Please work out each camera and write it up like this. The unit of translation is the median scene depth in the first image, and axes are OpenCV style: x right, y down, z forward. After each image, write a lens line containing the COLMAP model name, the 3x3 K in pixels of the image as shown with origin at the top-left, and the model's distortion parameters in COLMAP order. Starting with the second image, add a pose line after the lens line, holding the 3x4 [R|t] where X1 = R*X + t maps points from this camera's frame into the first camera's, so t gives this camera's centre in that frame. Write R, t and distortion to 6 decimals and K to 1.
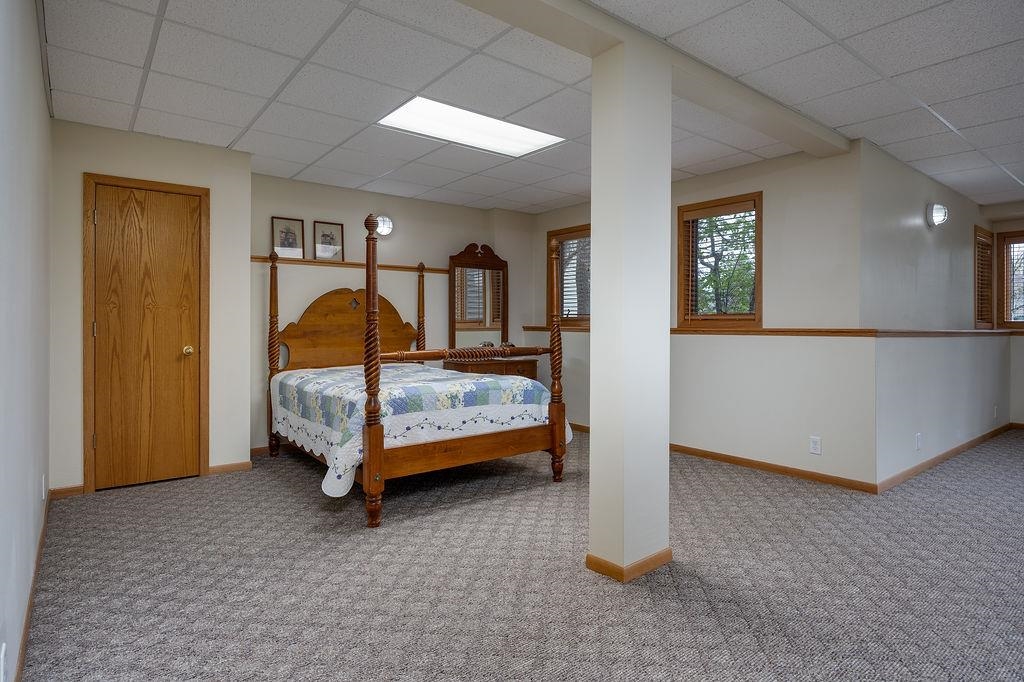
lens RADIAL K [[551.0, 0, 515.1], [0, 551.0, 317.0], [0, 0, 1]] dist [-0.002617, -0.000444]
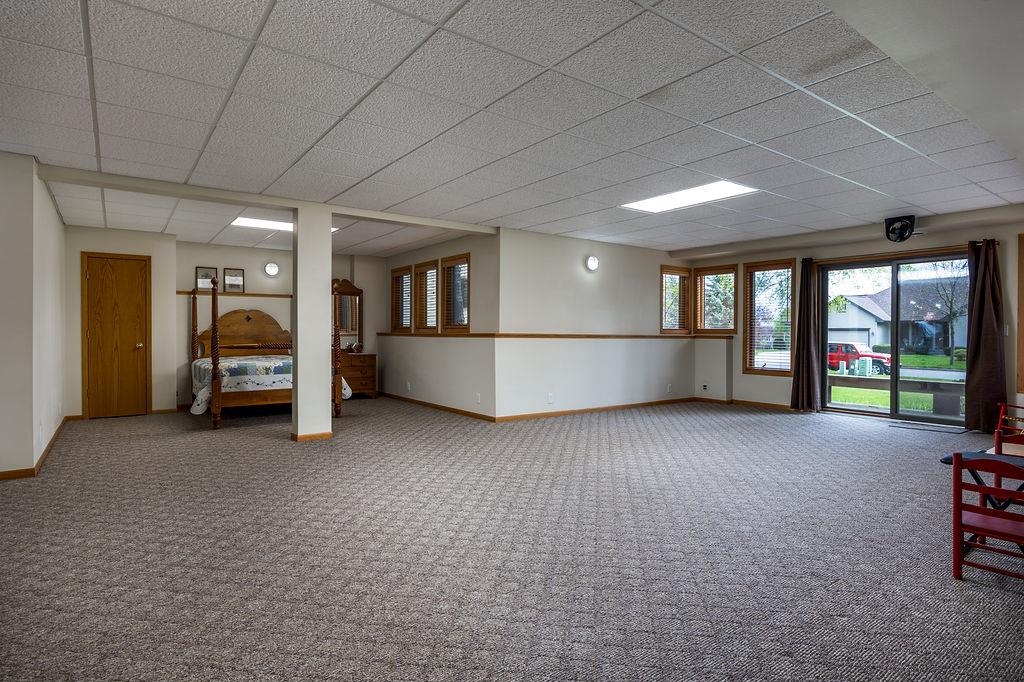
lens RADIAL K [[540.9, 0, 514.8], [0, 540.9, 330.9], [0, 0, 1]] dist [-0.004019, 0.000145]
pose [[0.999184, -0.001029, -0.040374, 0.749822], [0.001541, 0.999919, 0.012650, -0.008405], [0.040358, -0.012702, 0.999105, -0.766923]]
